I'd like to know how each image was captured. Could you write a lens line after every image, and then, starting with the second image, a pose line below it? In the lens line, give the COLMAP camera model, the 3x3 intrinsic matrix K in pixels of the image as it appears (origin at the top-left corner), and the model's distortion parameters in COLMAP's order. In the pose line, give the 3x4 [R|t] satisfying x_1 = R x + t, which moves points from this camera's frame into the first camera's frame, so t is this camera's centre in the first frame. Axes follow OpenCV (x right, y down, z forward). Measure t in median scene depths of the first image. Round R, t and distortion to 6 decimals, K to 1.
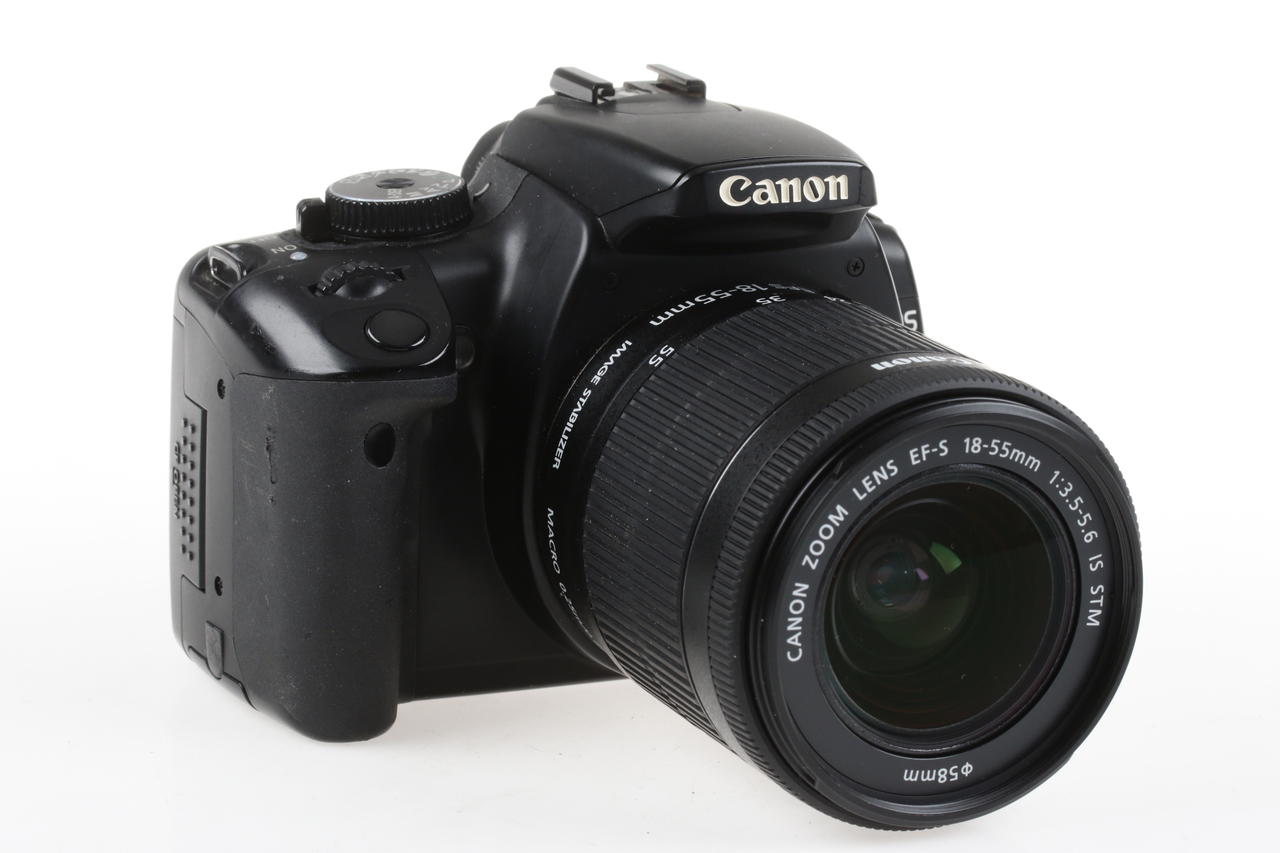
lens RADIAL K [[3625.8, 0, 639.9], [0, 3625.8, 426.6], [0, 0, 1]] dist [-0.075168, 0.000000]
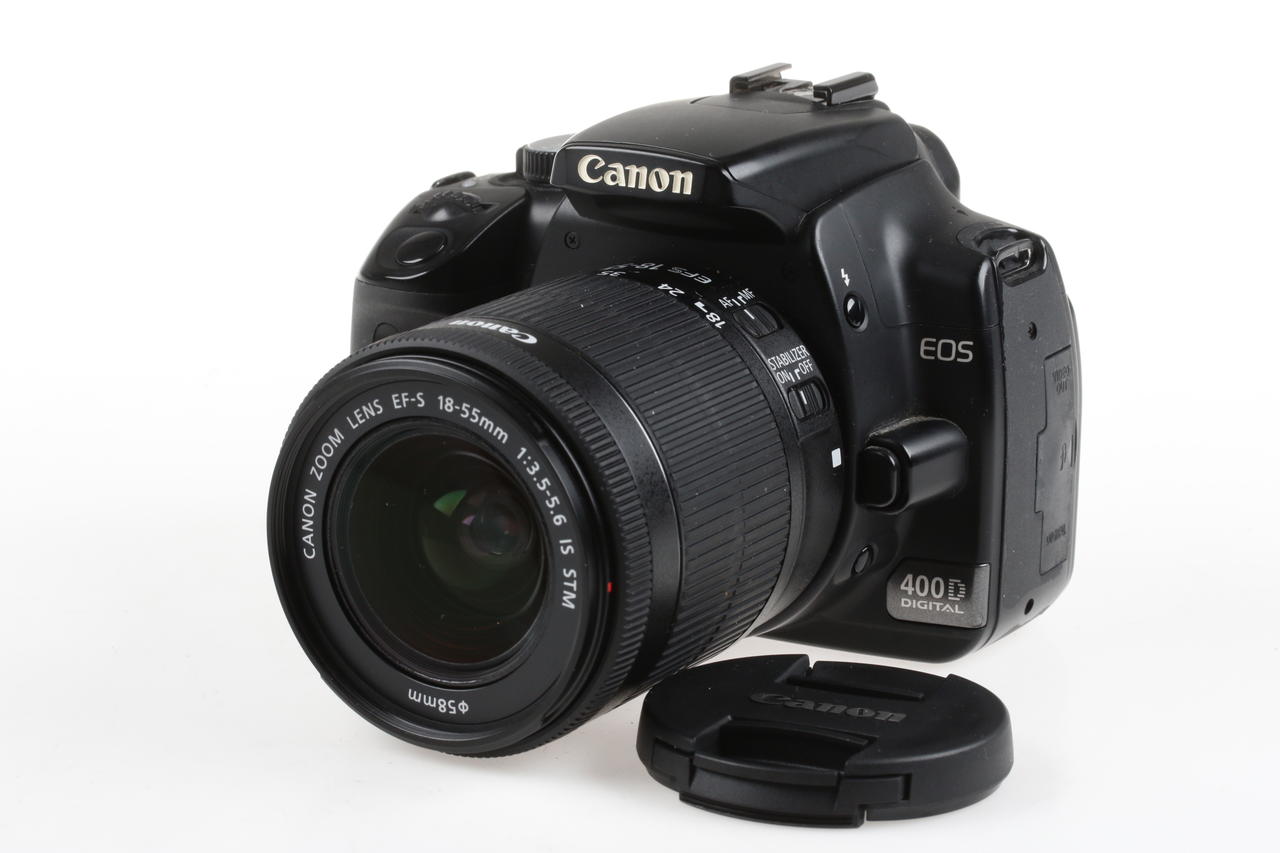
lens RADIAL K [[3625.8, 0, 640.1], [0, 3625.8, 426.6], [0, 0, 1]] dist [-0.075168, 0.000000]
pose [[0.587874, 0.189955, -0.786334, 0.975508], [-0.197709, 0.976300, 0.088035, -0.094761], [0.784420, 0.103712, 0.611497, 0.377933]]
